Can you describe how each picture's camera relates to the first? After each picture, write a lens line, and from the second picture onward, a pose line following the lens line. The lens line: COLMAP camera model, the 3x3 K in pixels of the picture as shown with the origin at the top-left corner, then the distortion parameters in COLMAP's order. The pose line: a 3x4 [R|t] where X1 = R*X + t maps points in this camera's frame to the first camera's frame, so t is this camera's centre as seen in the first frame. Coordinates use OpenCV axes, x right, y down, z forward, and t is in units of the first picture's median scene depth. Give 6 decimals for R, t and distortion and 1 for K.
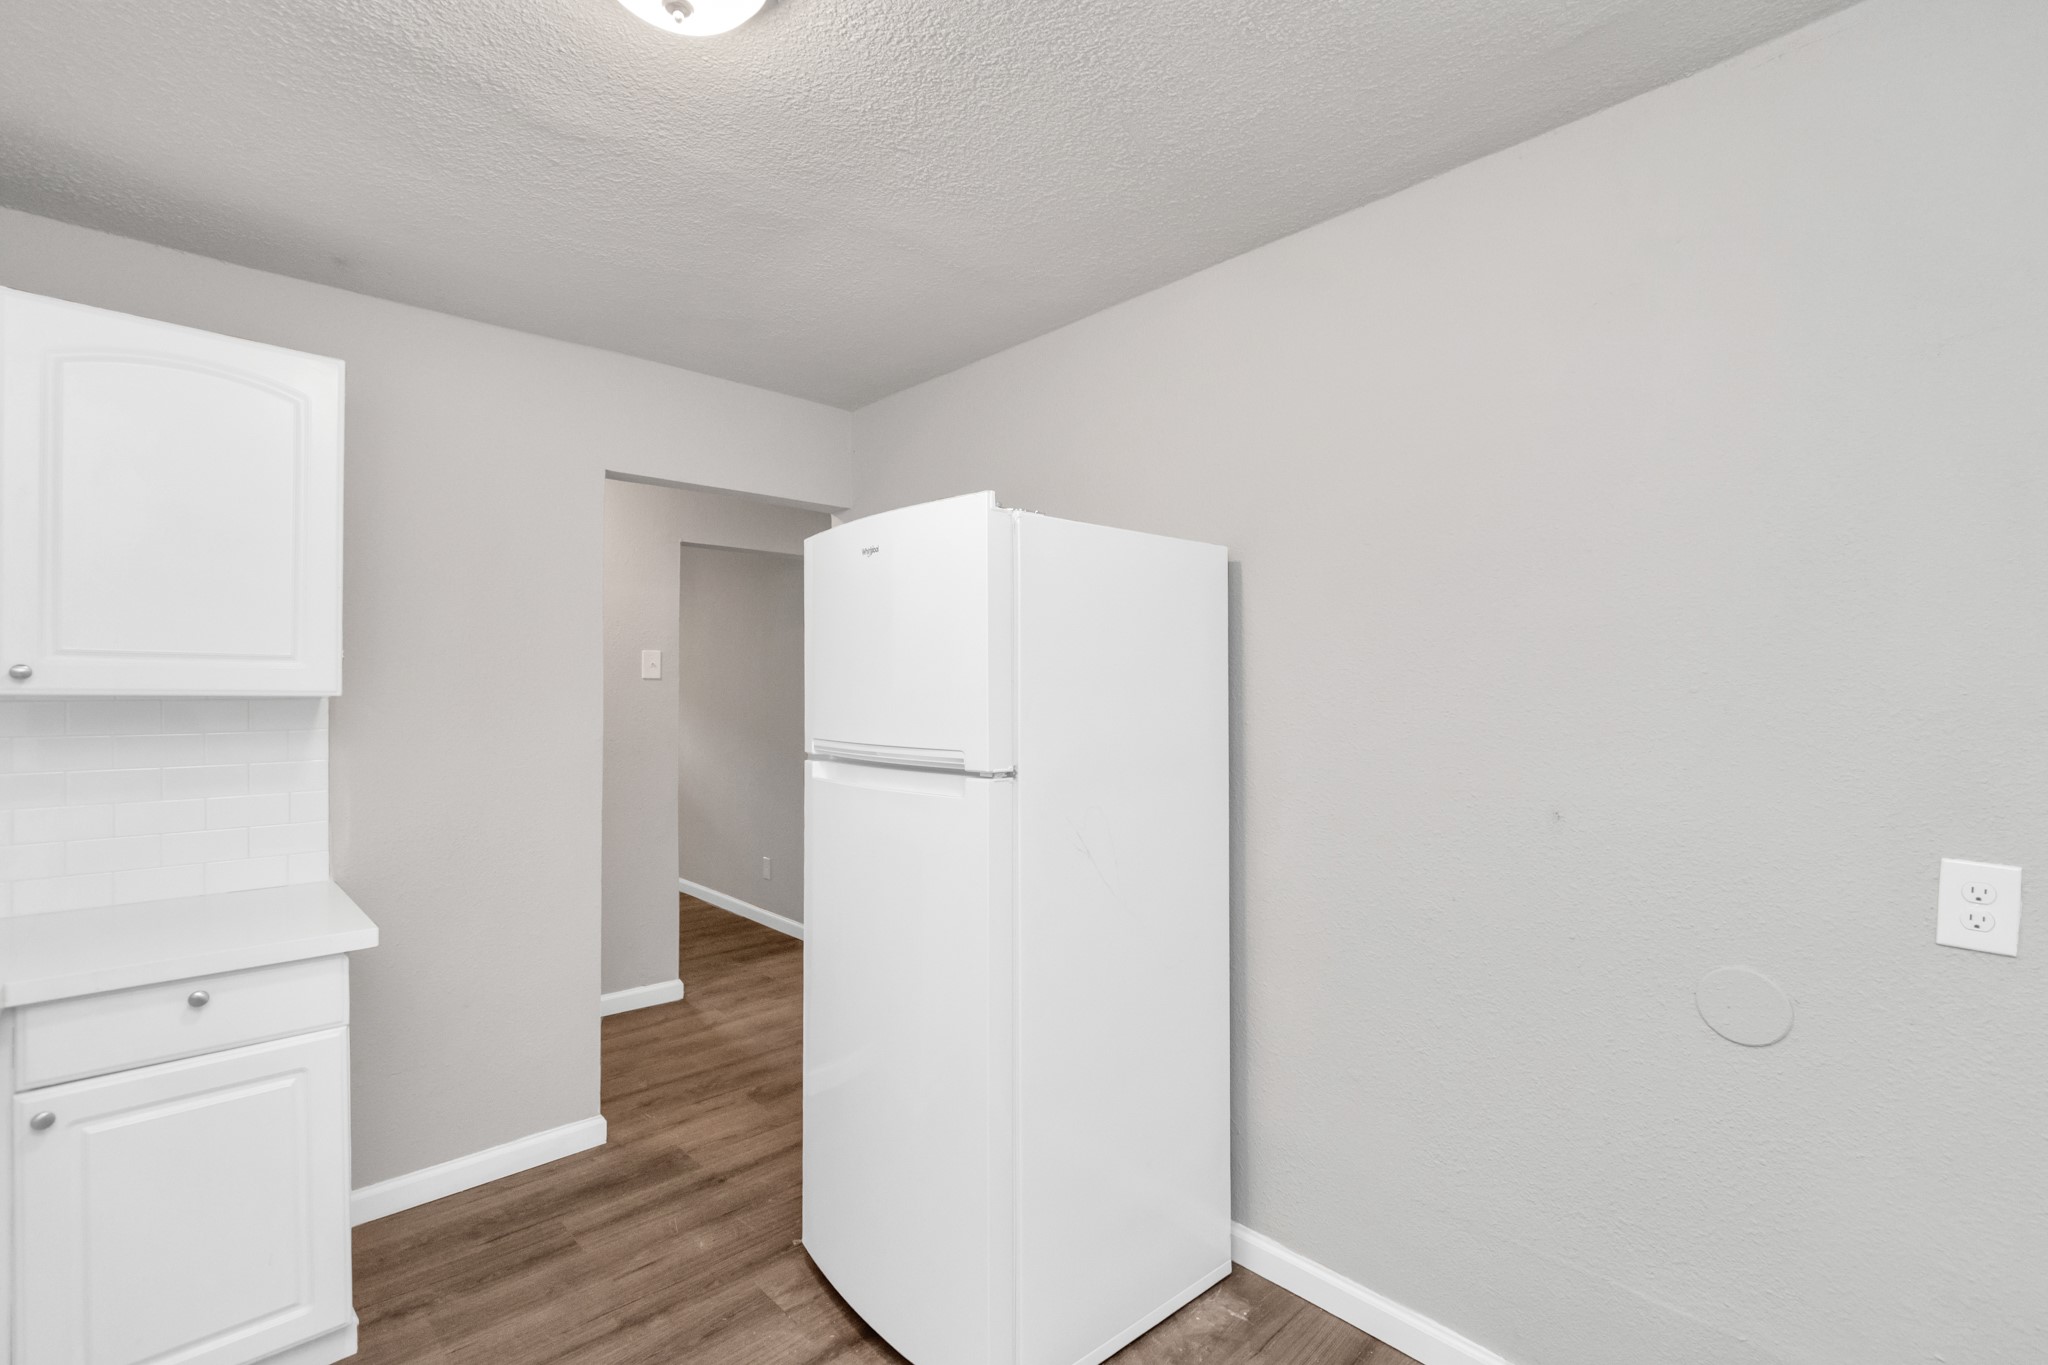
lens RADIAL K [[905.1, 0, 1030.9], [0, 905.1, 689.0], [0, 0, 1]] dist [-0.001046, -0.004600]
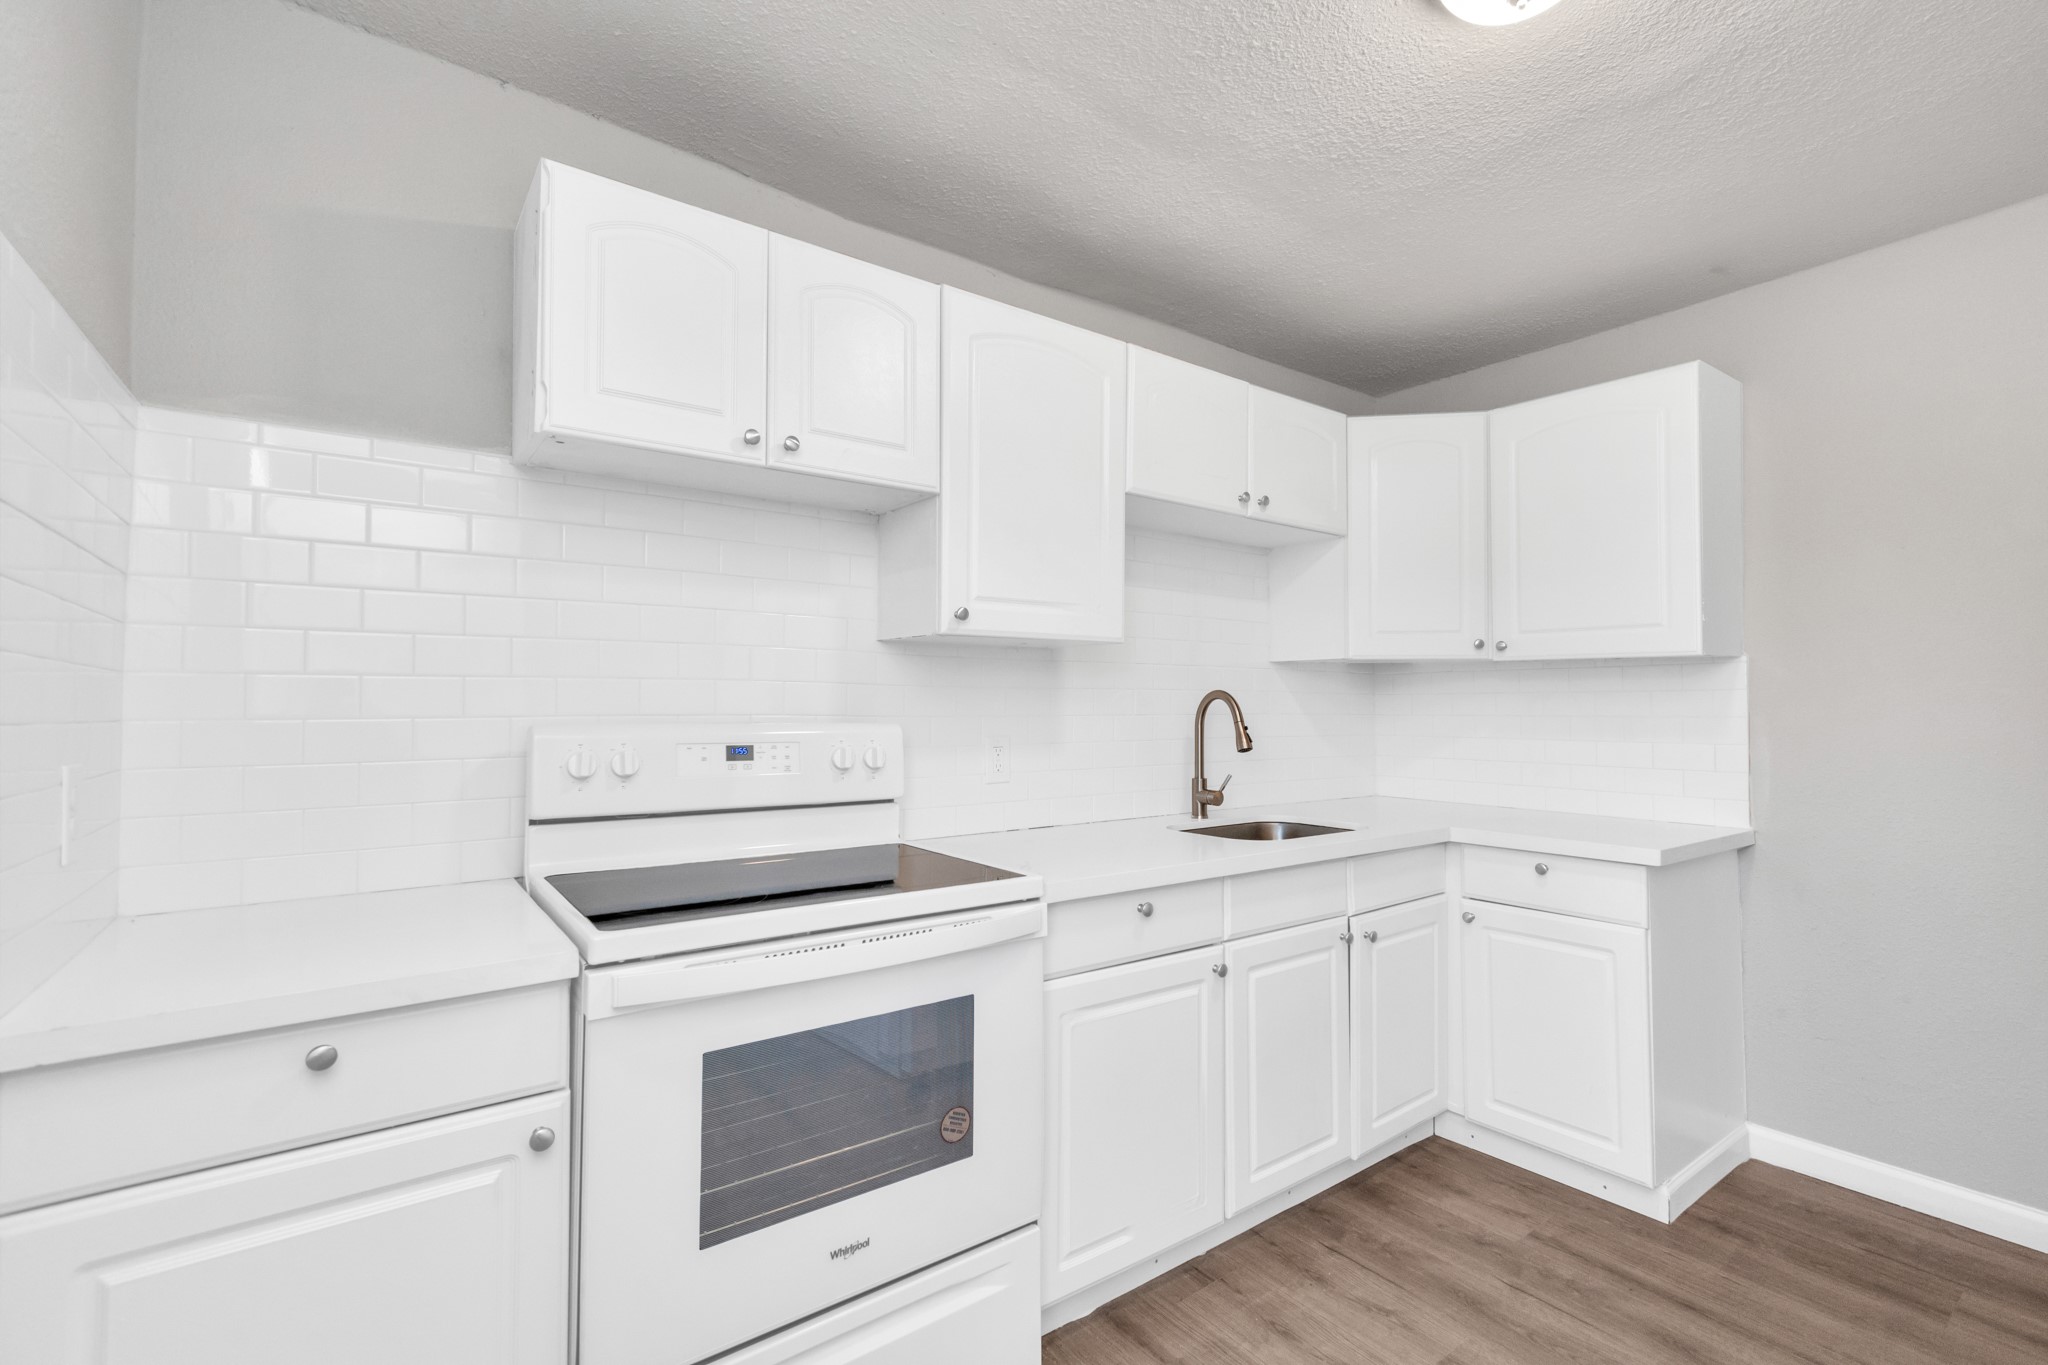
lens RADIAL K [[905.7, 0, 1061.2], [0, 905.7, 684.1], [0, 0, 1]] dist [0.000643, -0.000471]
pose [[-0.115403, -0.027412, -0.992940, 0.397681], [-0.001142, 0.999622, -0.027463, 0.066722], [0.993318, -0.002036, -0.115391, 0.290887]]
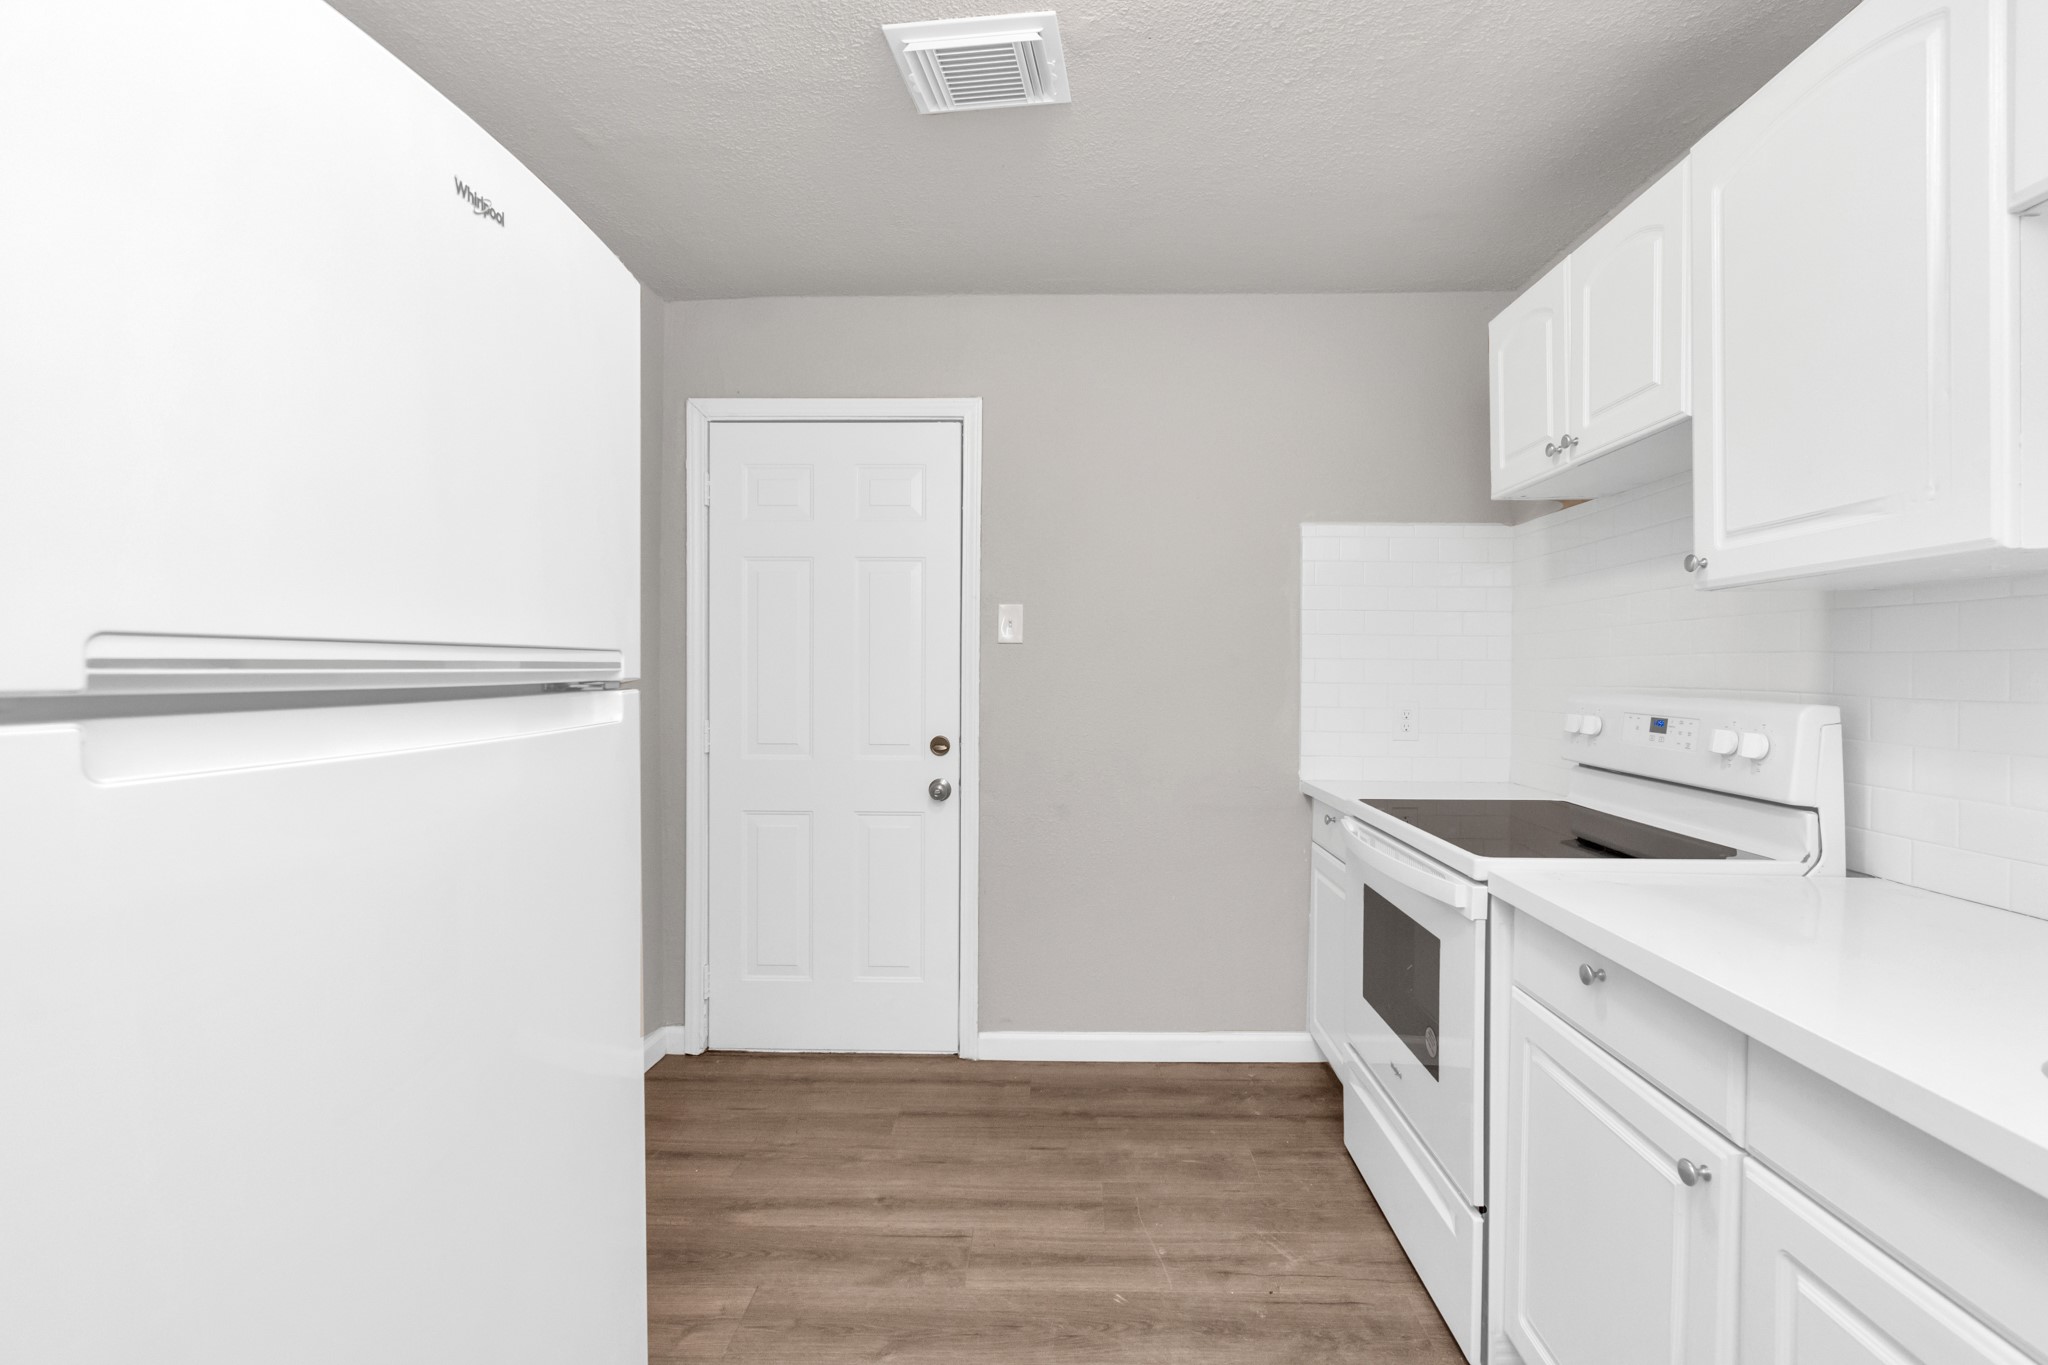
lens RADIAL K [[934.5, 0, 1059.6], [0, 934.5, 678.4], [0, 0, 1]] dist [0.003404, 0.000099]
pose [[-0.706065, -0.012722, 0.708033, -0.555684], [-0.007756, 0.999918, 0.010233, 0.058344], [-0.708104, 0.001734, -0.706106, 0.894193]]
